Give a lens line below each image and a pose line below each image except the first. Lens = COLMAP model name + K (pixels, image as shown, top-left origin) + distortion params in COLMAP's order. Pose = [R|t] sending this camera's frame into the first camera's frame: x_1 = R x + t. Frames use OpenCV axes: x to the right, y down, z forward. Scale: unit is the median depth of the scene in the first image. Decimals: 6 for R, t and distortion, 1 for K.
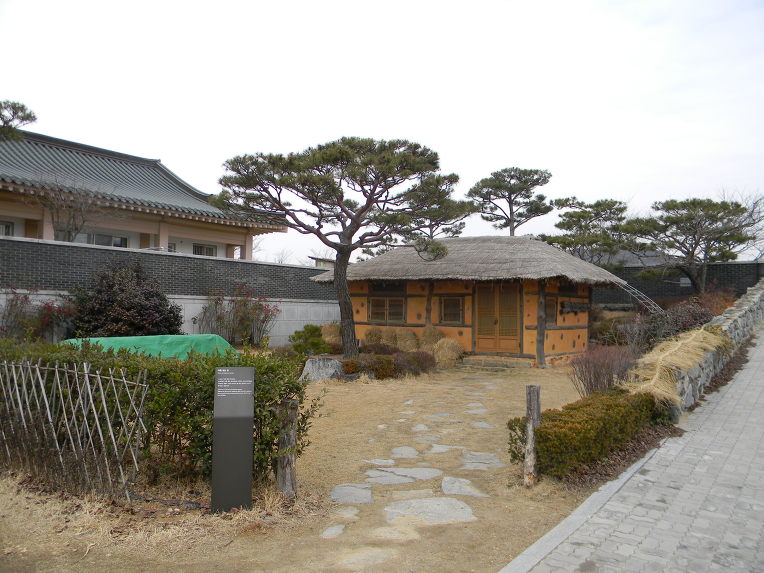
lens RADIAL K [[615.5, 0, 372.3], [0, 615.5, 286.6], [0, 0, 1]] dist [0.000939, -0.010793]
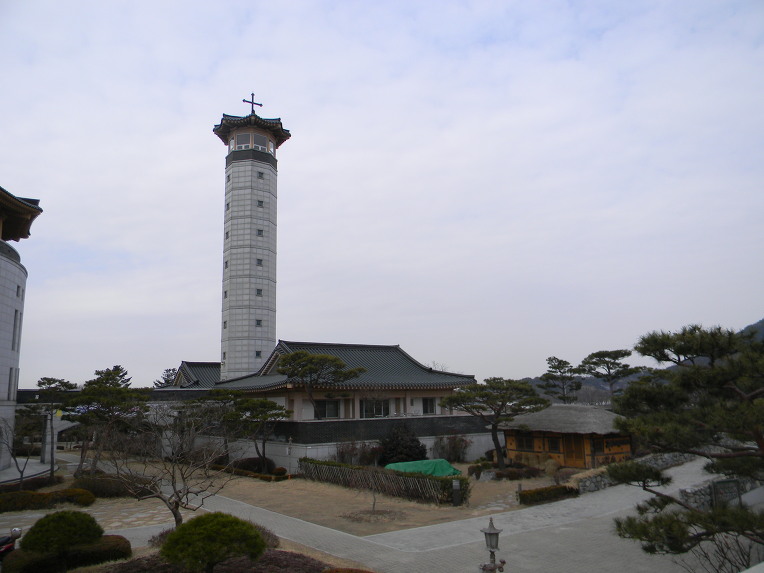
lens RADIAL K [[615.5, 0, 372.3], [0, 615.5, 286.6], [0, 0, 1]] dist [0.000939, -0.010793]
pose [[0.945767, -0.093689, -0.311043, 0.254023], [0.047148, 0.986958, -0.153921, -0.204742], [0.321407, 0.130908, 0.937849, -1.246423]]
